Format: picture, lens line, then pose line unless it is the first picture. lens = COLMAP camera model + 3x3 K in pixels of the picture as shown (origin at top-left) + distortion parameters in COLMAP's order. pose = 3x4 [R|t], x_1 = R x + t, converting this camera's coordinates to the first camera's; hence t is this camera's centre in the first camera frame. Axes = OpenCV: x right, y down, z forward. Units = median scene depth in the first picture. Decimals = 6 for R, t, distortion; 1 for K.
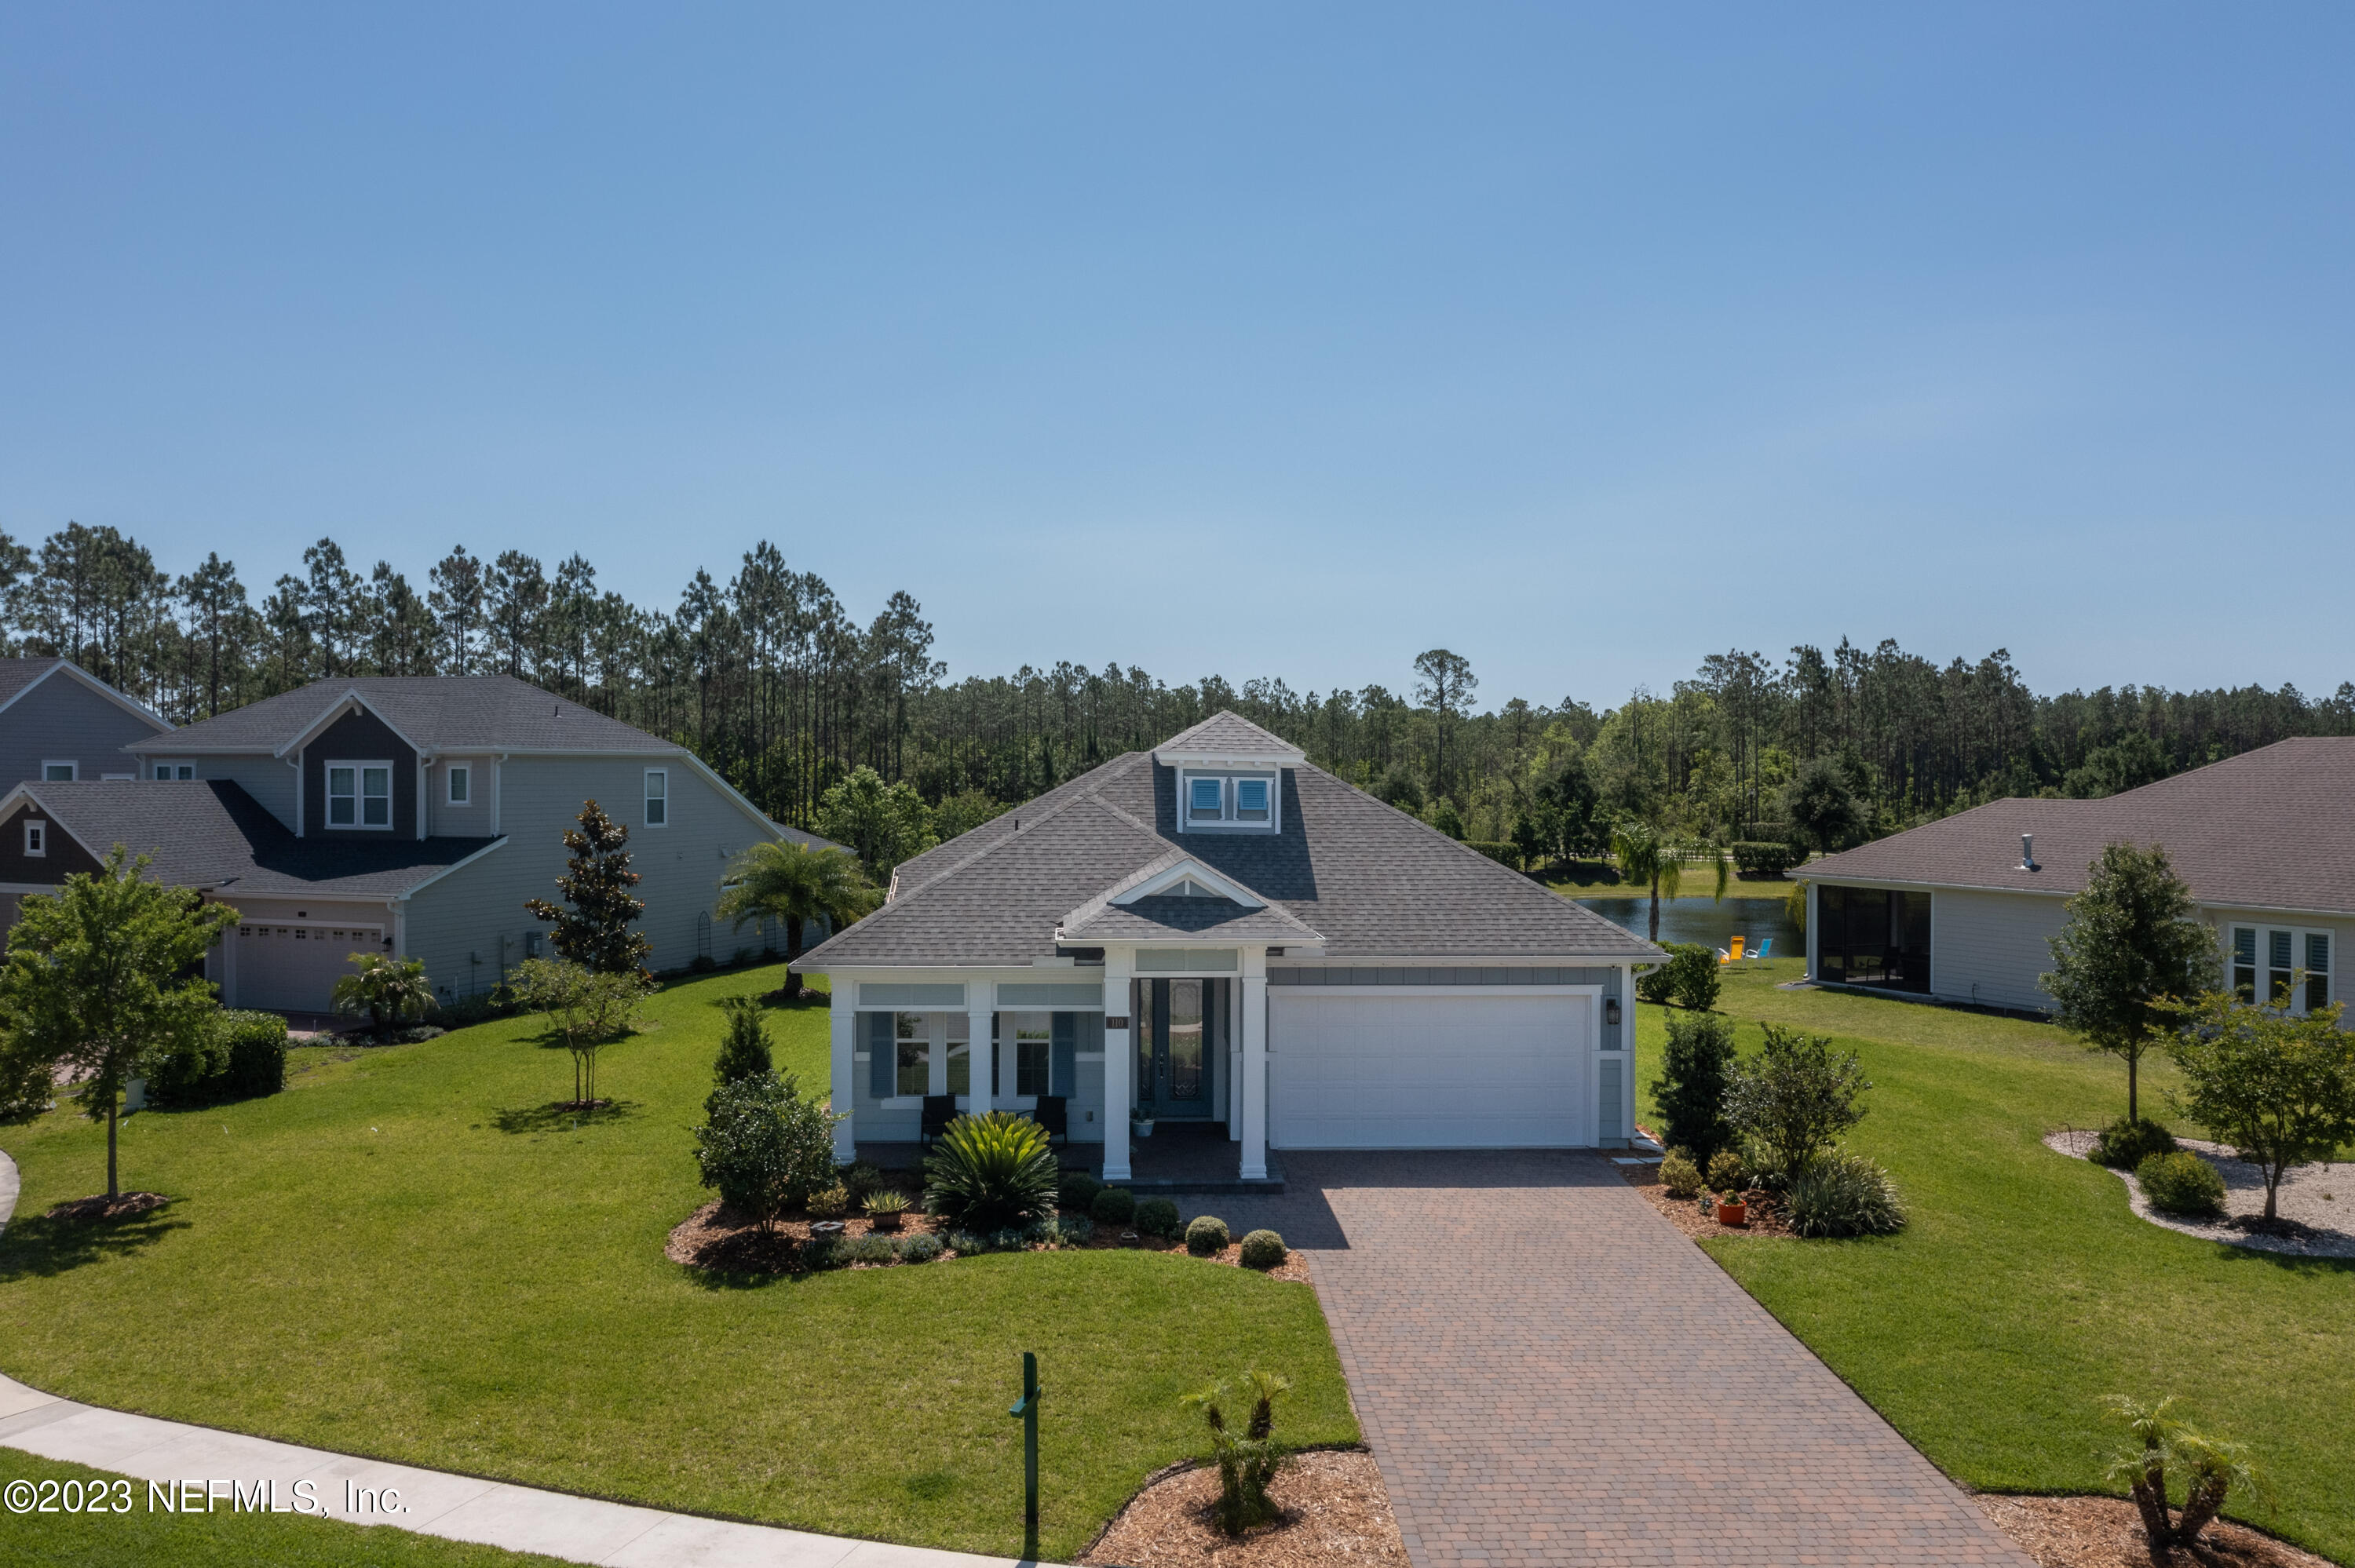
lens RADIAL K [[1854.9, 0, 1164.7], [0, 1854.9, 784.3], [0, 0, 1]] dist [-0.004602, 0.019668]
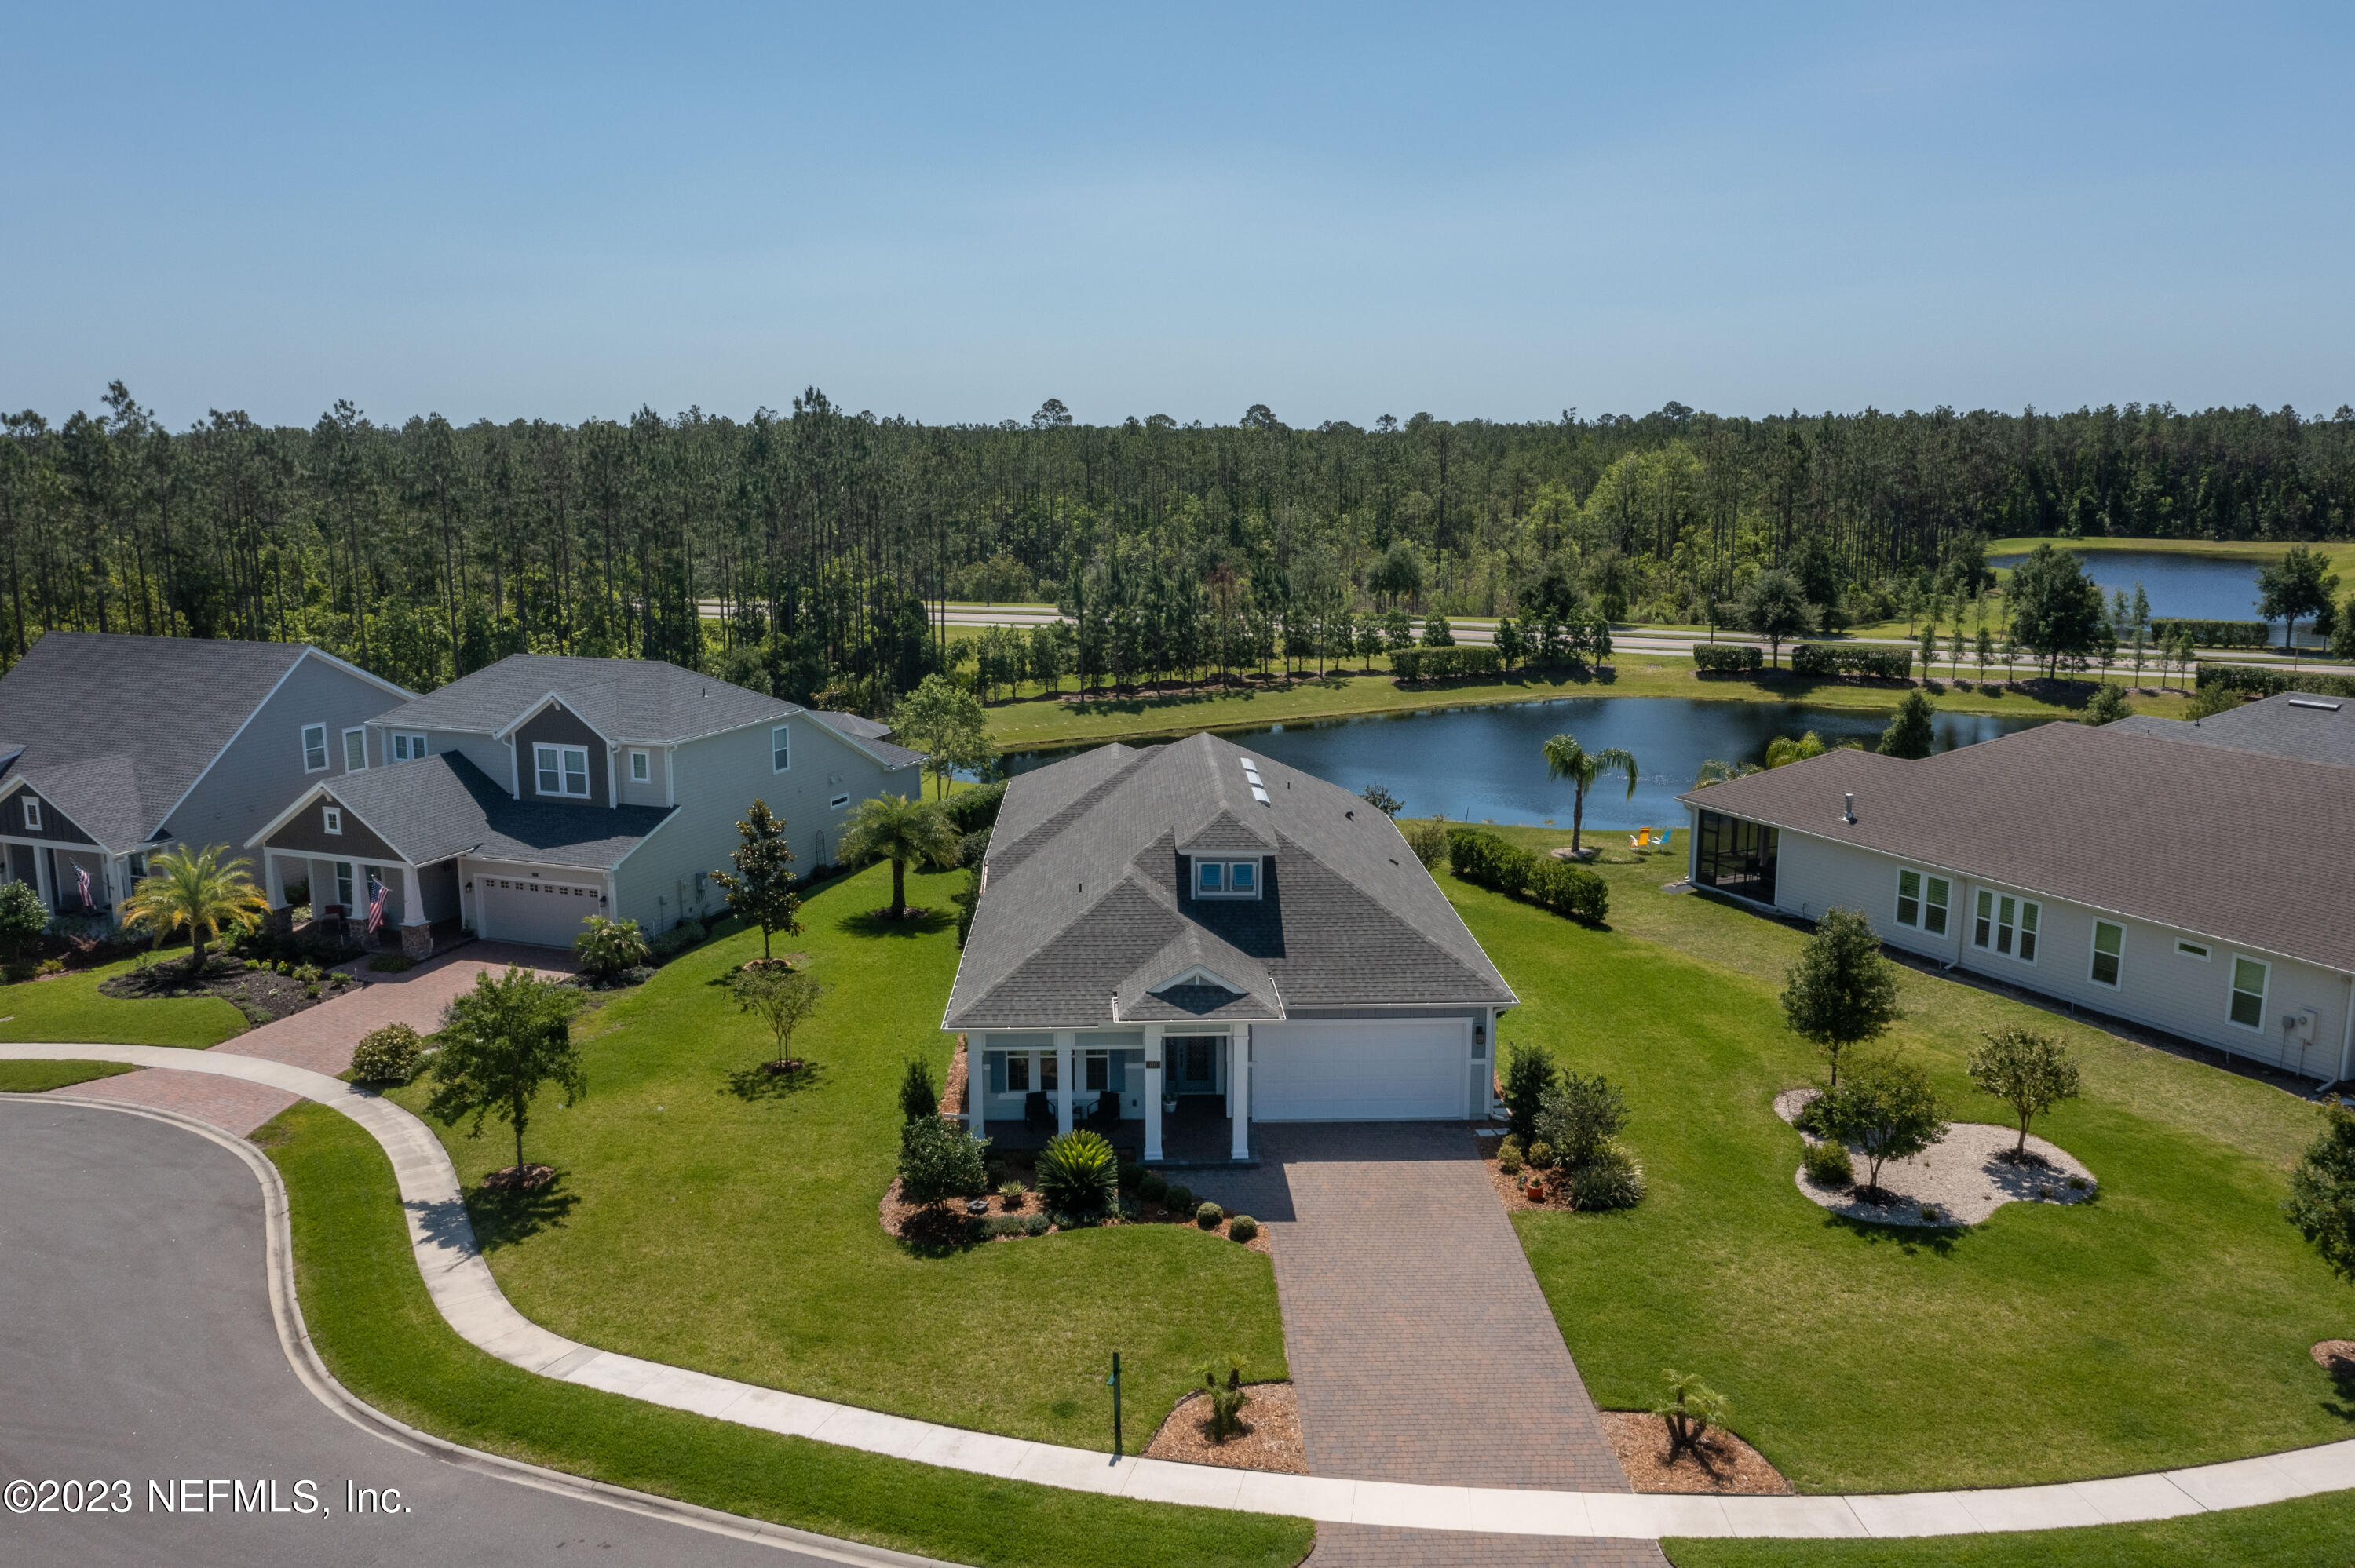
lens RADIAL K [[1854.9, 0, 1164.7], [0, 1854.9, 784.3], [0, 0, 1]] dist [-0.004602, 0.019668]
pose [[0.999943, -0.004392, -0.009727, 0.000592], [0.006029, 0.984491, 0.175331, -0.389511], [0.008806, -0.175379, 0.984462, -0.513033]]
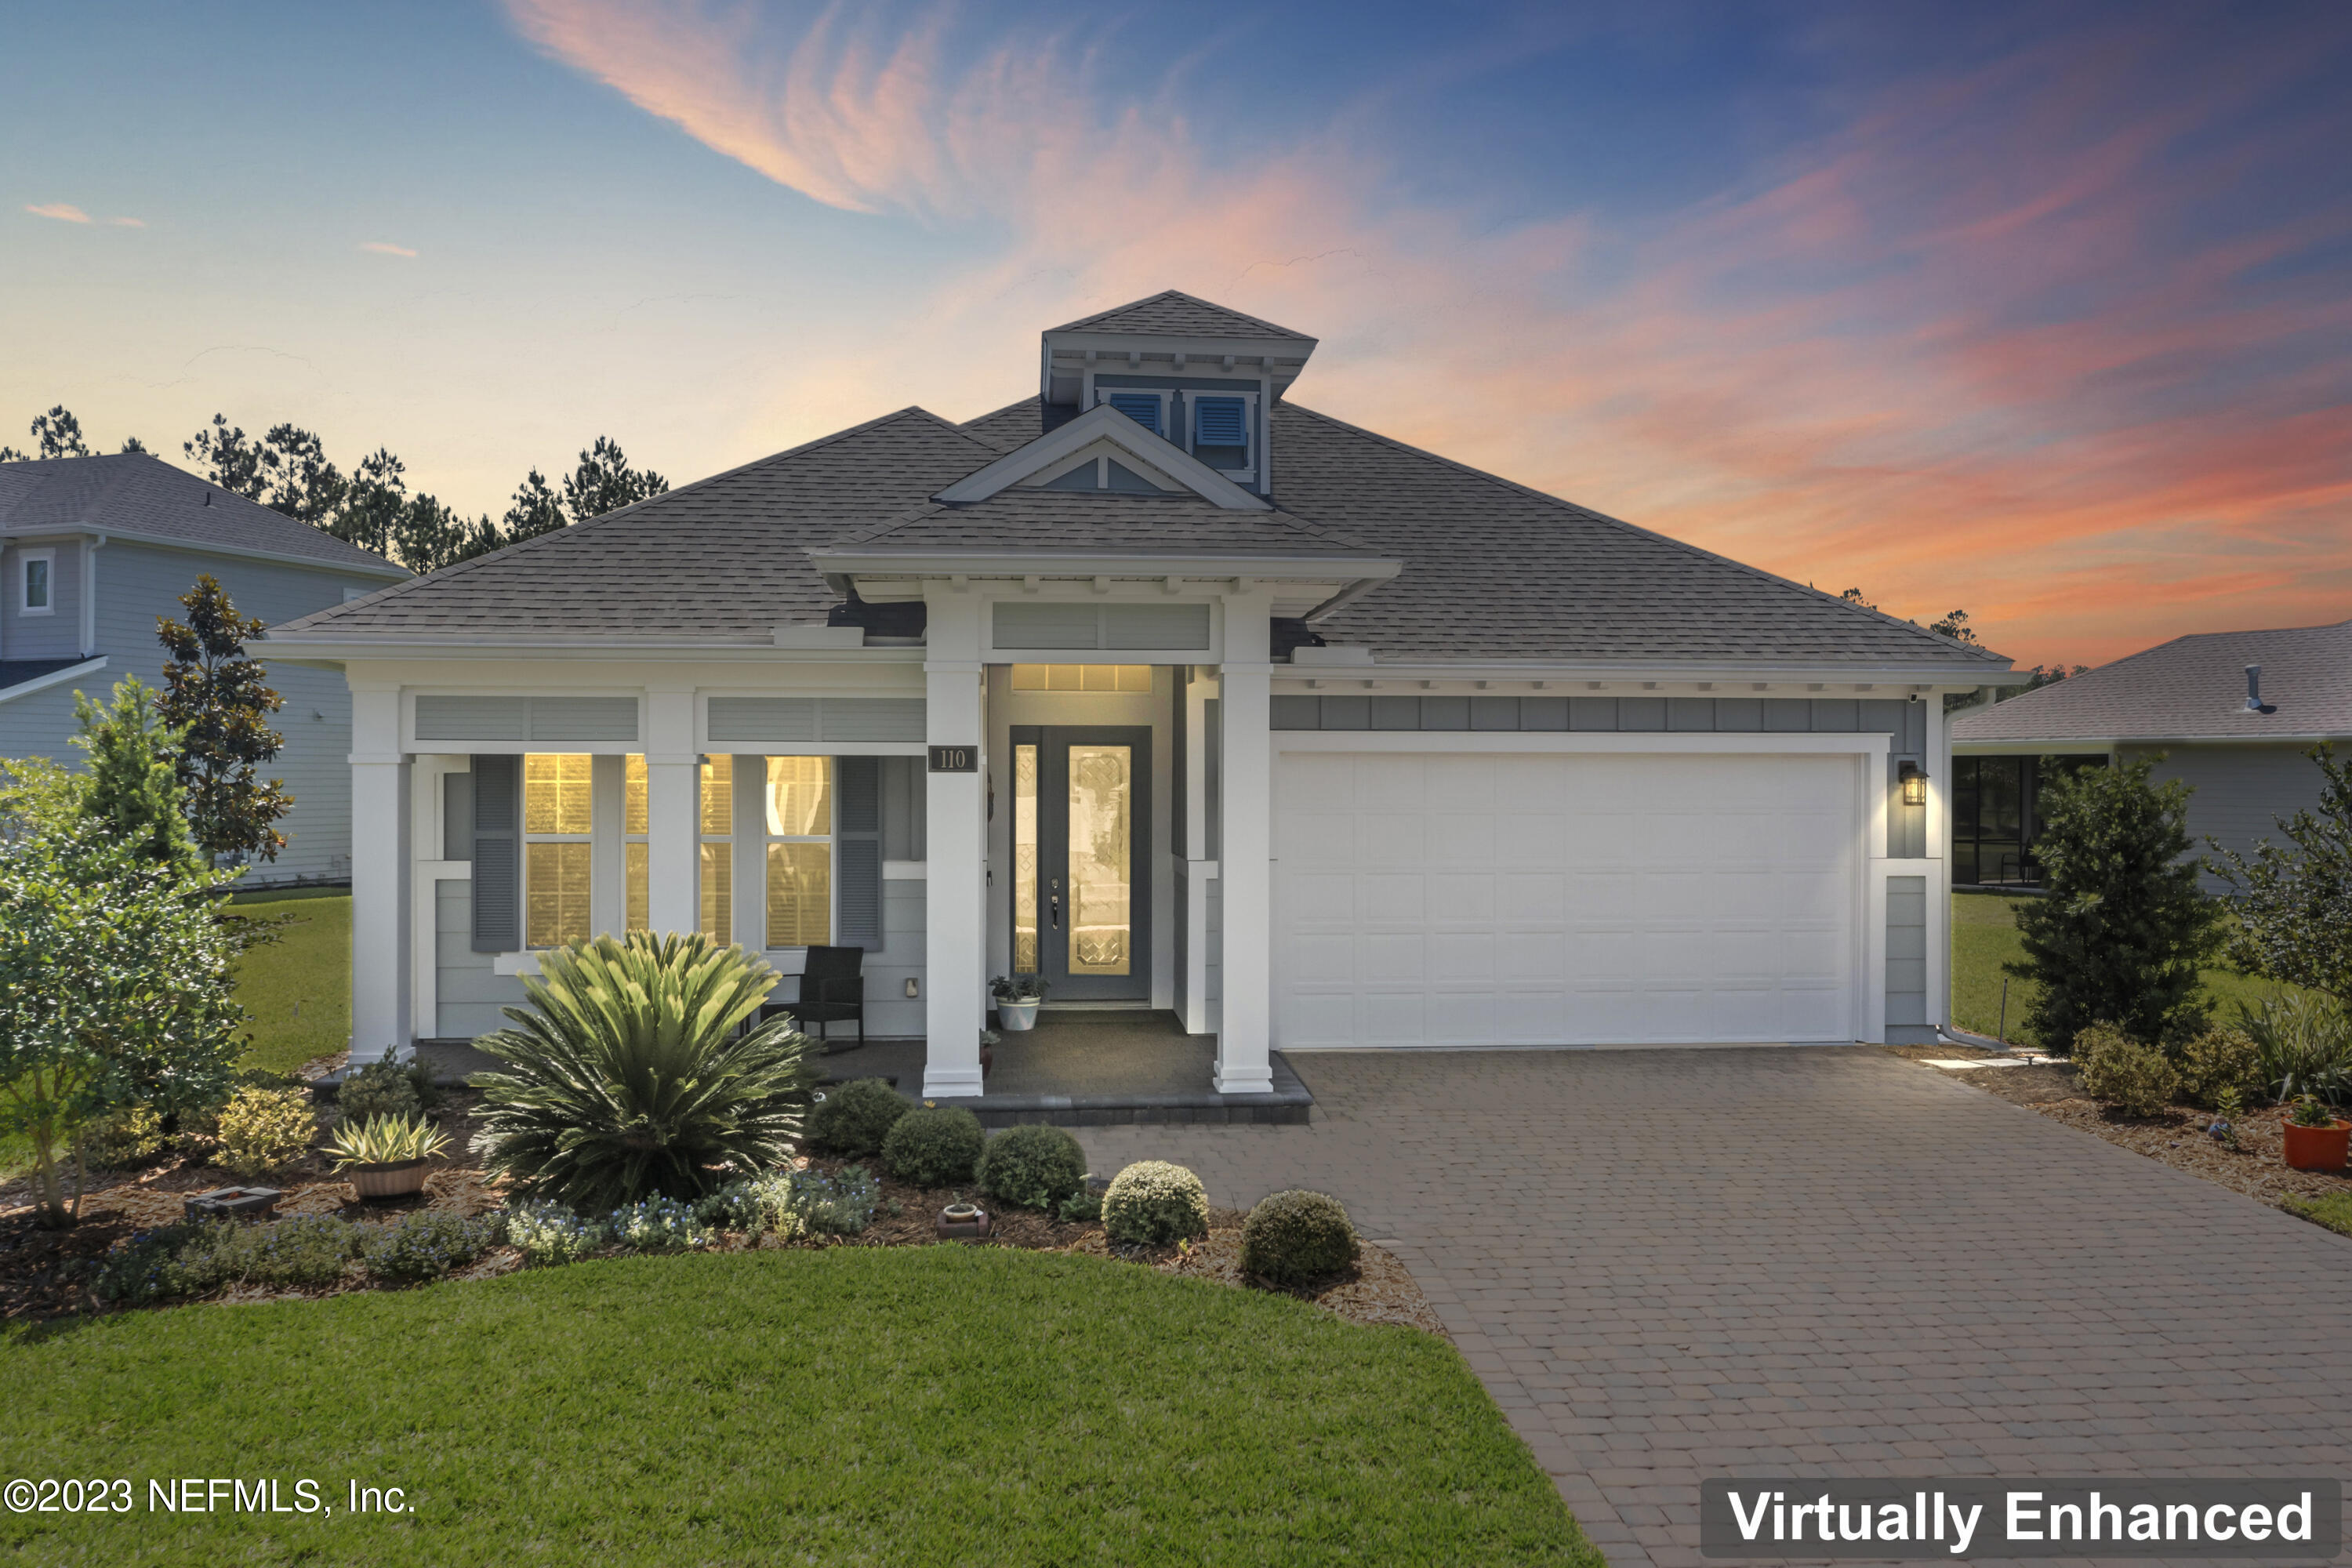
lens RADIAL K [[1852.9, 0, 1162.0], [0, 1852.9, 780.1], [0, 0, 1]] dist [-0.008080, -0.004245]
pose [[0.998941, -0.001677, 0.045972, 0.005646], [0.001912, 0.999985, -0.005077, 0.139649], [-0.045962, 0.005160, 0.998930, 0.547822]]
